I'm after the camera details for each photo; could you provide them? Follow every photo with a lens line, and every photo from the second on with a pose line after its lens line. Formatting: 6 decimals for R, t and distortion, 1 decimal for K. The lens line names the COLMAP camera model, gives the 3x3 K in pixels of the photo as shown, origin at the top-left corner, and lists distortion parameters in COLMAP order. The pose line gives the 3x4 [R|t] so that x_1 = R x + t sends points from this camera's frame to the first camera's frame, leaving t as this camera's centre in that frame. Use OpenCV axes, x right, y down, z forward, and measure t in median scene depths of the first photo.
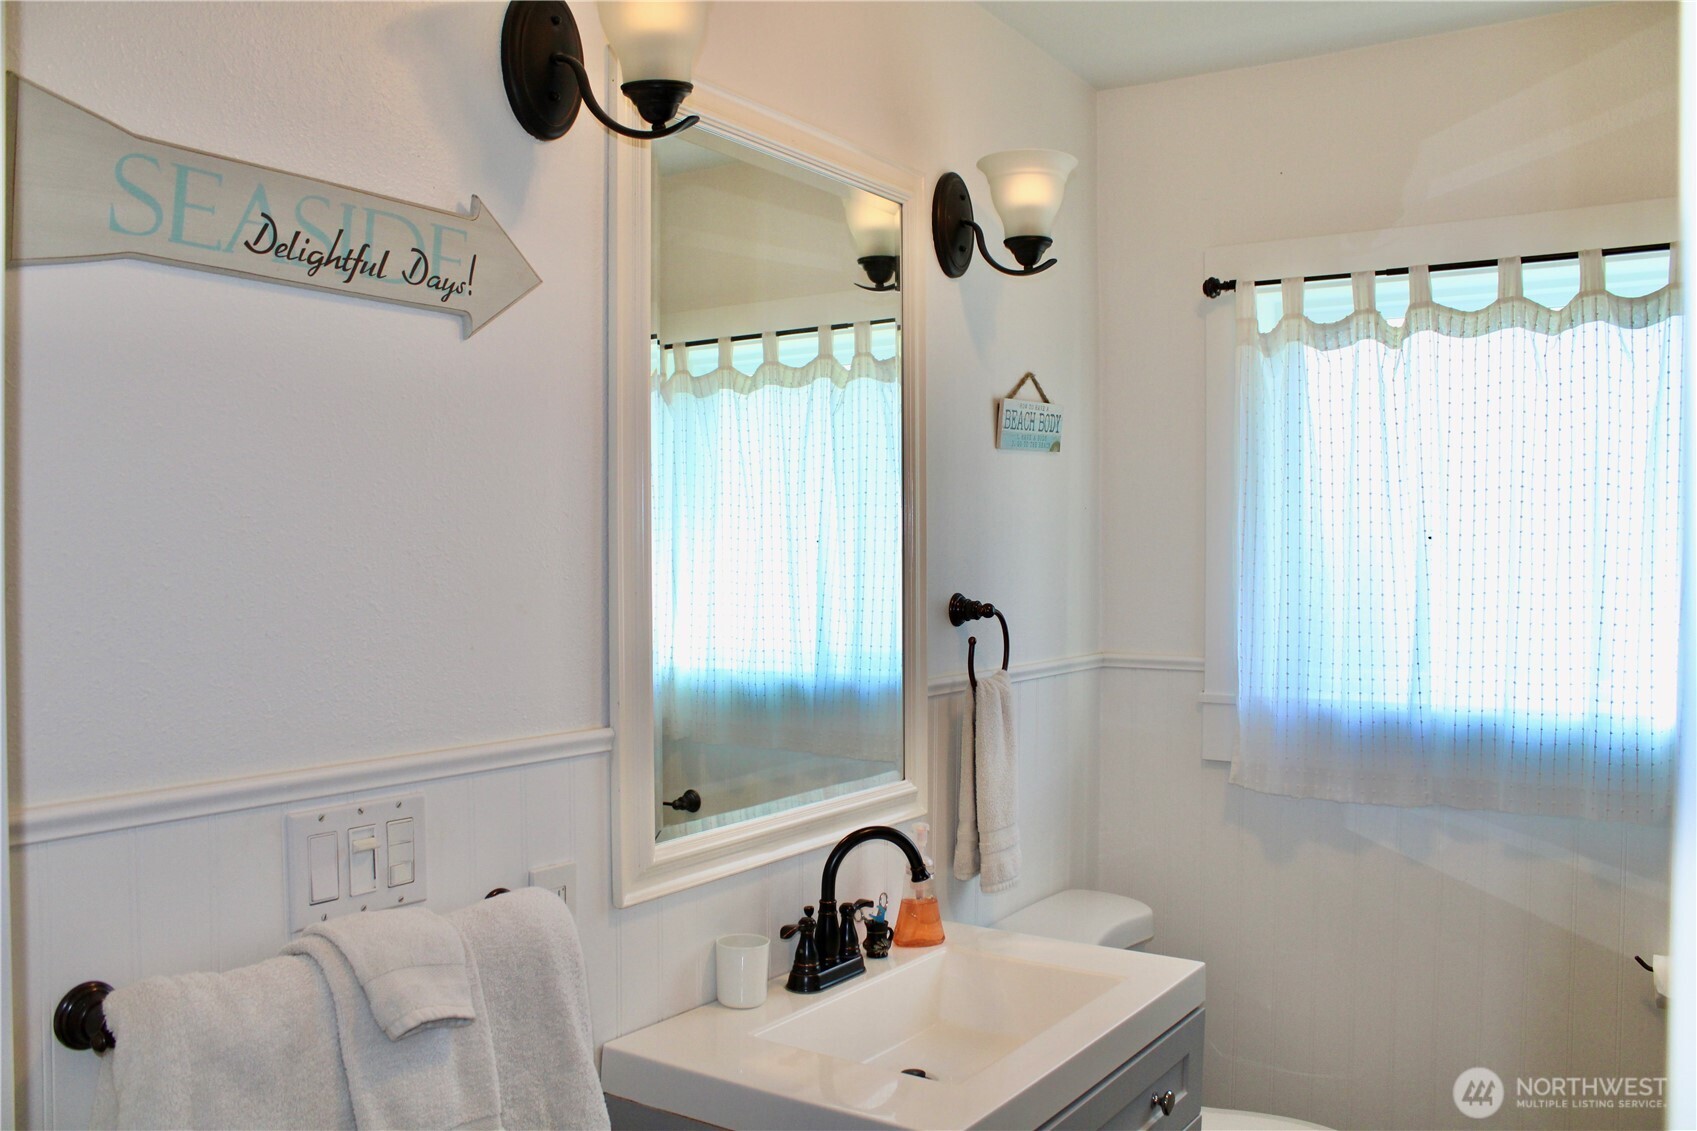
lens RADIAL K [[1411.7, 0, 850.1], [0, 1411.7, 575.1], [0, 0, 1]] dist [-0.164089, 0.143855]
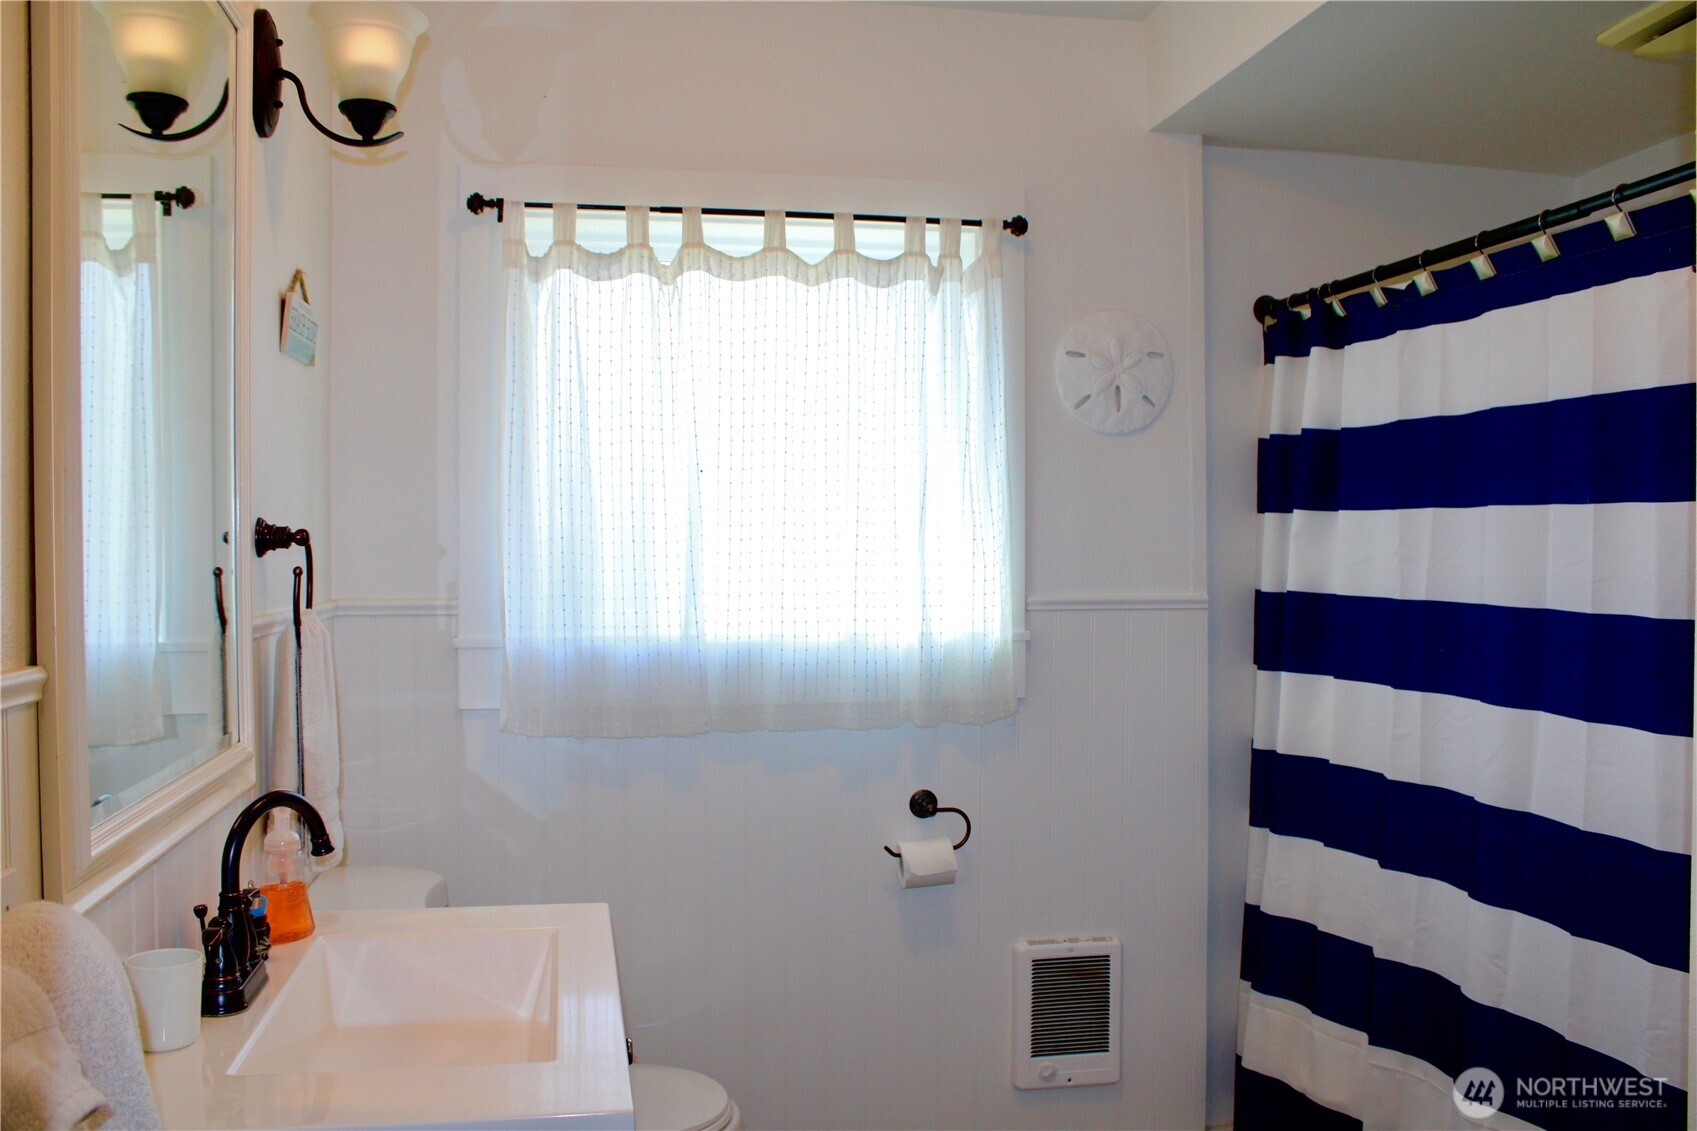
lens RADIAL K [[1411.7, 0, 850.1], [0, 1411.7, 575.1], [0, 0, 1]] dist [-0.164089, 0.143855]
pose [[0.711710, -0.014946, 0.702314, -0.241731], [0.013891, 0.999878, 0.007203, 0.044726], [-0.702336, 0.004629, 0.711831, 0.176661]]
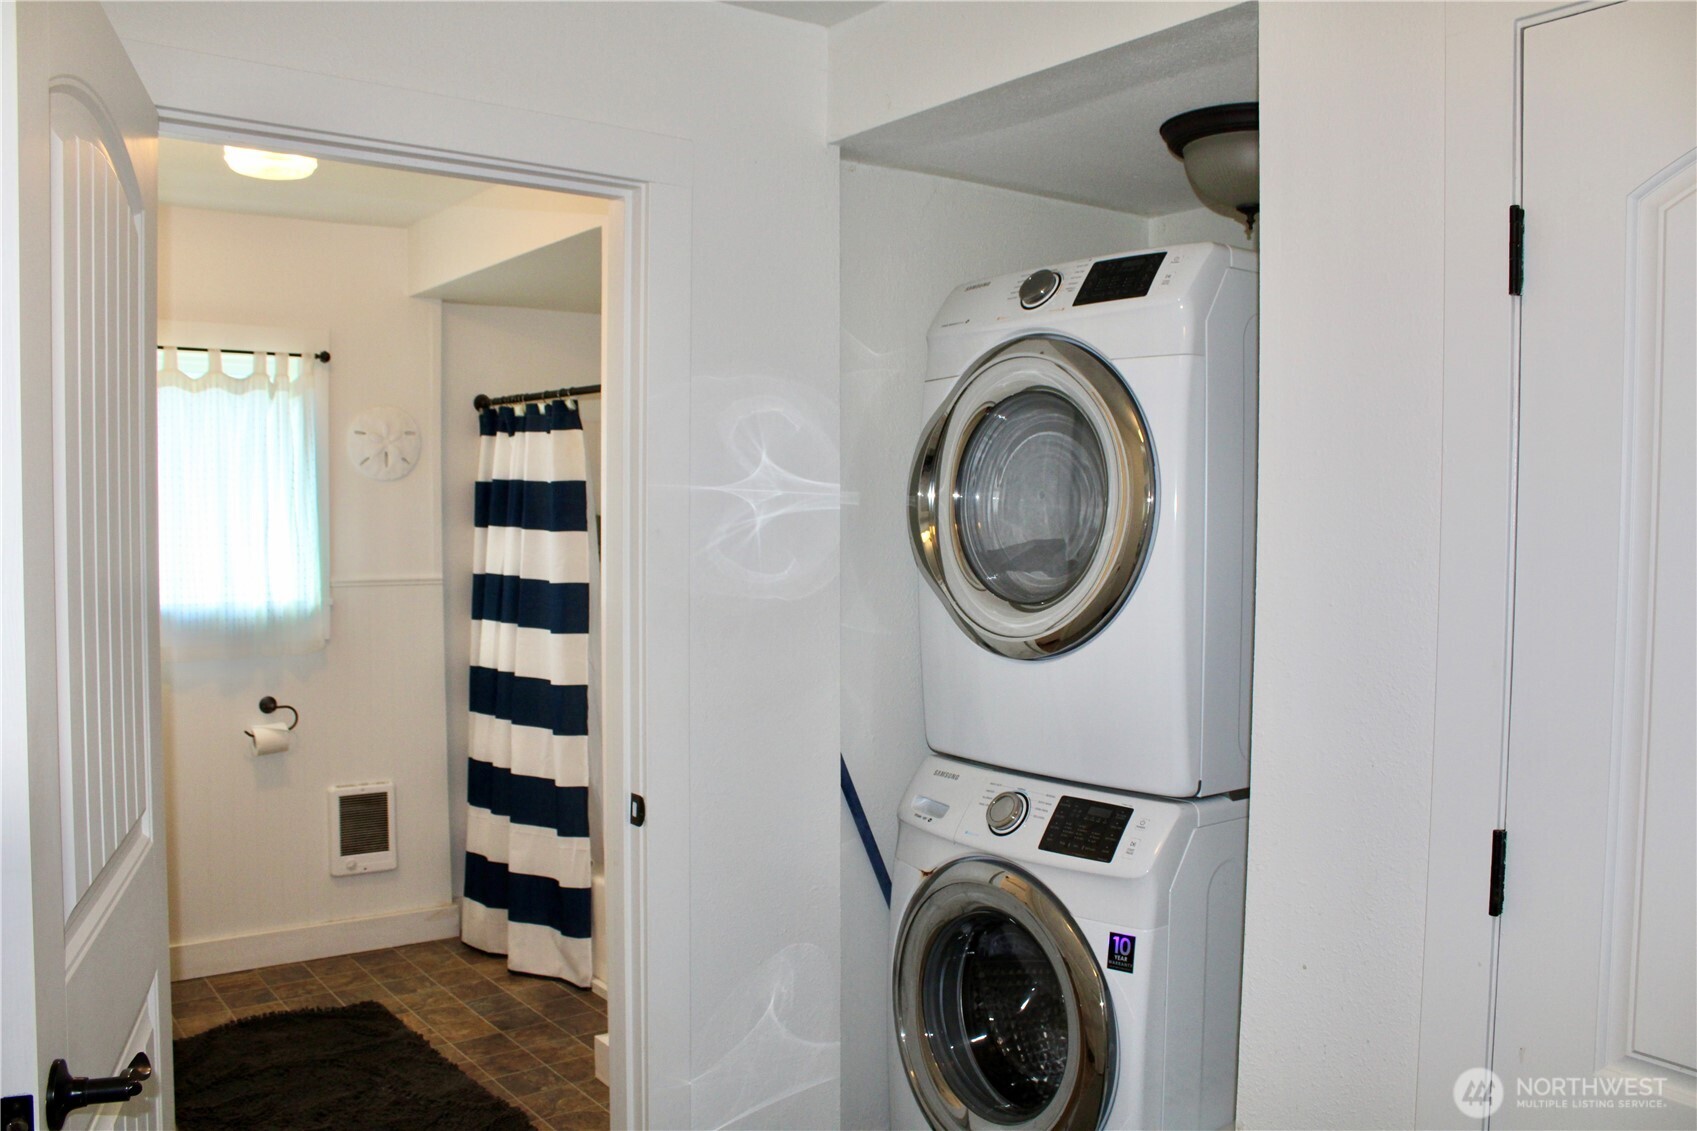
lens RADIAL K [[1411.7, 0, 850.1], [0, 1411.7, 575.1], [0, 0, 1]] dist [-0.164089, 0.143855]
pose [[0.336374, -0.041841, 0.940798, -0.863485], [0.010720, 0.999118, 0.040601, -0.000867], [-0.941667, -0.003572, 0.336526, -0.404443]]
